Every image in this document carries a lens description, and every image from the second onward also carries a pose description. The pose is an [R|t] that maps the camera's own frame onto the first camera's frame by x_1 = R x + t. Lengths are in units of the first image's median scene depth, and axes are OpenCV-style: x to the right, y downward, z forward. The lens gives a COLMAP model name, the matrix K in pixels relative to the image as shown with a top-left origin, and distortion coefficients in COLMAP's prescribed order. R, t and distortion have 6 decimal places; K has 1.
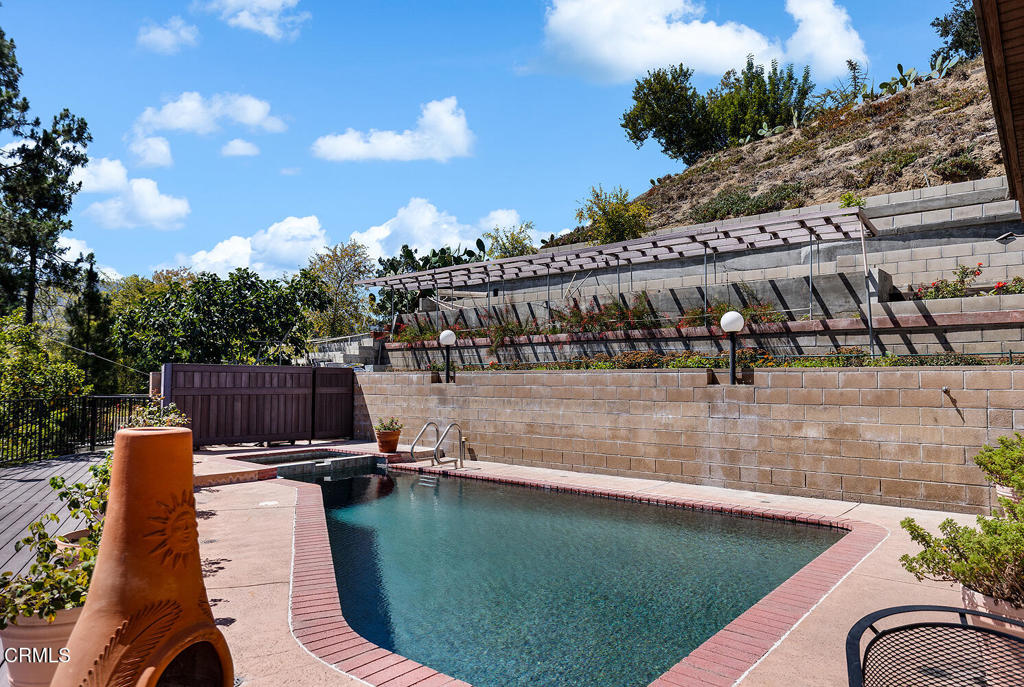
lens RADIAL K [[649.5, 0, 512.1], [0, 649.5, 340.4], [0, 0, 1]] dist [-0.000029, -0.000070]
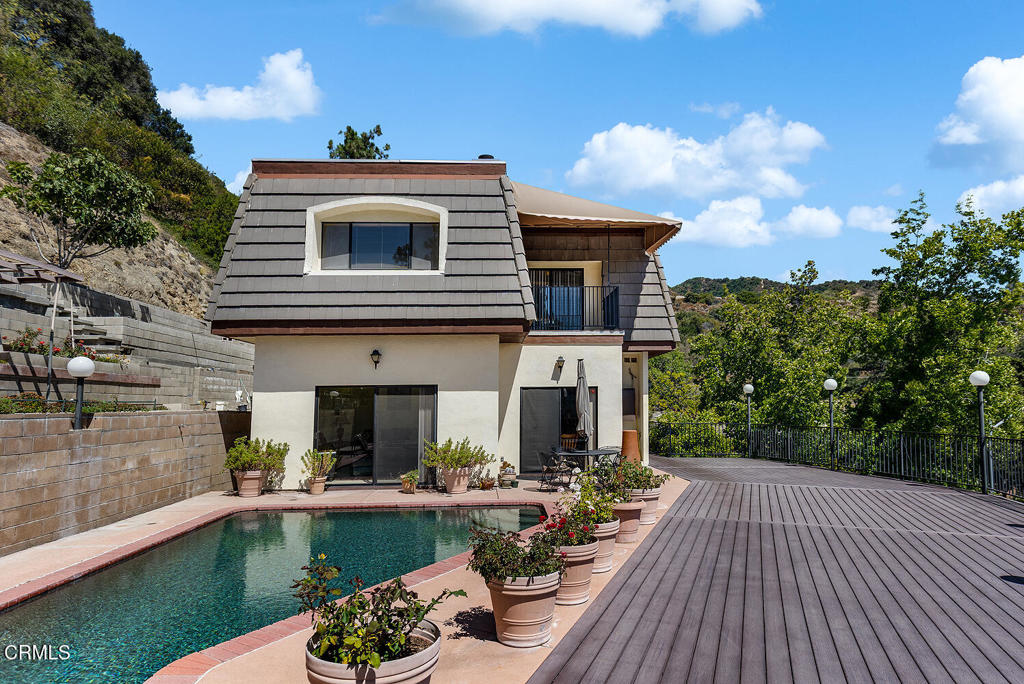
lens RADIAL K [[601.6, 0, 512.7], [0, 601.6, 345.1], [0, 0, 1]] dist [0.000974, 0.000241]
pose [[-0.665570, 0.077637, 0.742286, -0.807878], [-0.037435, 0.989850, -0.137096, 0.041626], [-0.745396, -0.119035, -0.655909, 1.120020]]
